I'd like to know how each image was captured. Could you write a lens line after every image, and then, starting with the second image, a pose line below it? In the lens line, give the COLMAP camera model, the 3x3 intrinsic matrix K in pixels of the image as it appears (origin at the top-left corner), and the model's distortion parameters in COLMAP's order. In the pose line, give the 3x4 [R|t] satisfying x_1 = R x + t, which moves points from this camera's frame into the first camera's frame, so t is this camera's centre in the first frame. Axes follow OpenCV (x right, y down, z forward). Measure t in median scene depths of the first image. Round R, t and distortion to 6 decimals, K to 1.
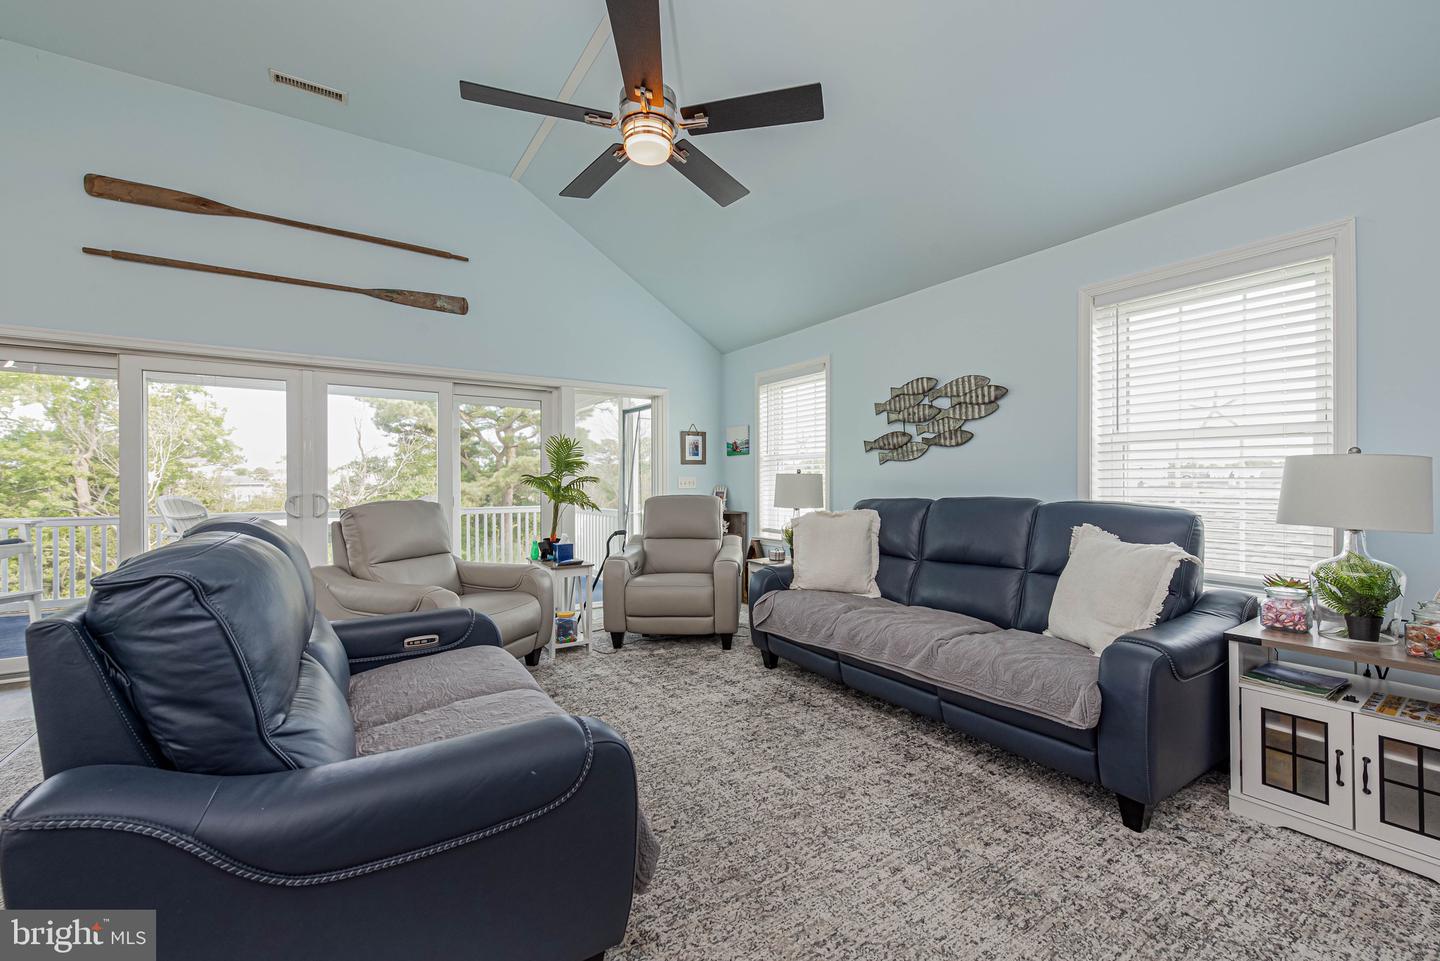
lens RADIAL K [[585.2, 0, 709.8], [0, 585.2, 479.3], [0, 0, 1]] dist [-0.000157, 0.000006]
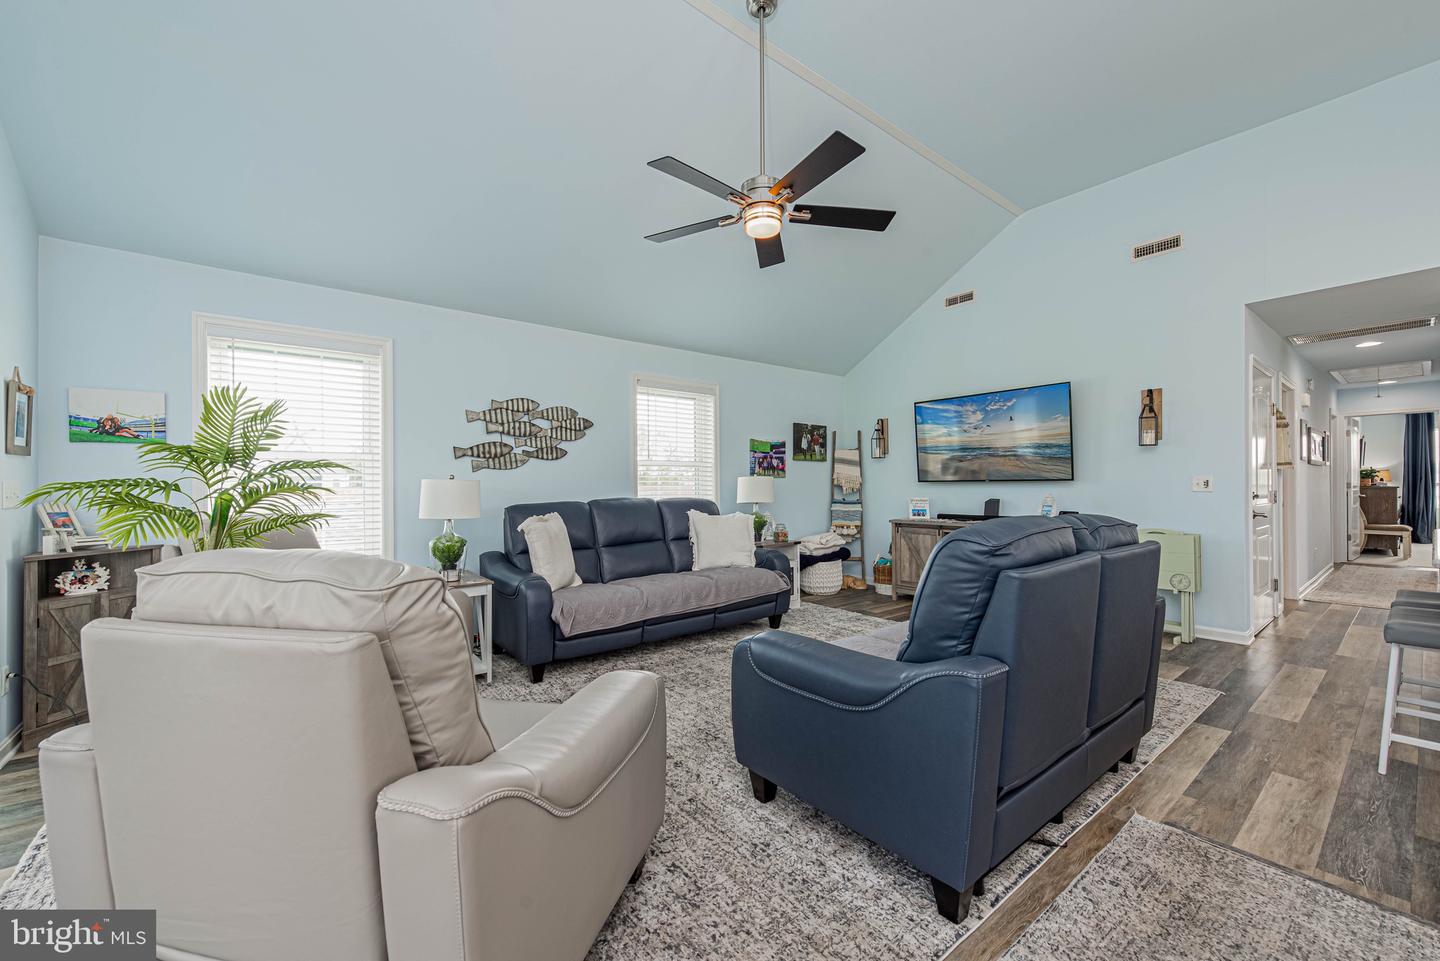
lens RADIAL K [[585.2, 0, 710.4], [0, 585.2, 482.4], [0, 0, 1]] dist [-0.000157, 0.000006]
pose [[-0.121399, 0.002924, 0.992599, -0.879600], [0.000352, 0.999996, -0.002903, -0.004200], [-0.992604, -0.000003, -0.121400, 0.821150]]
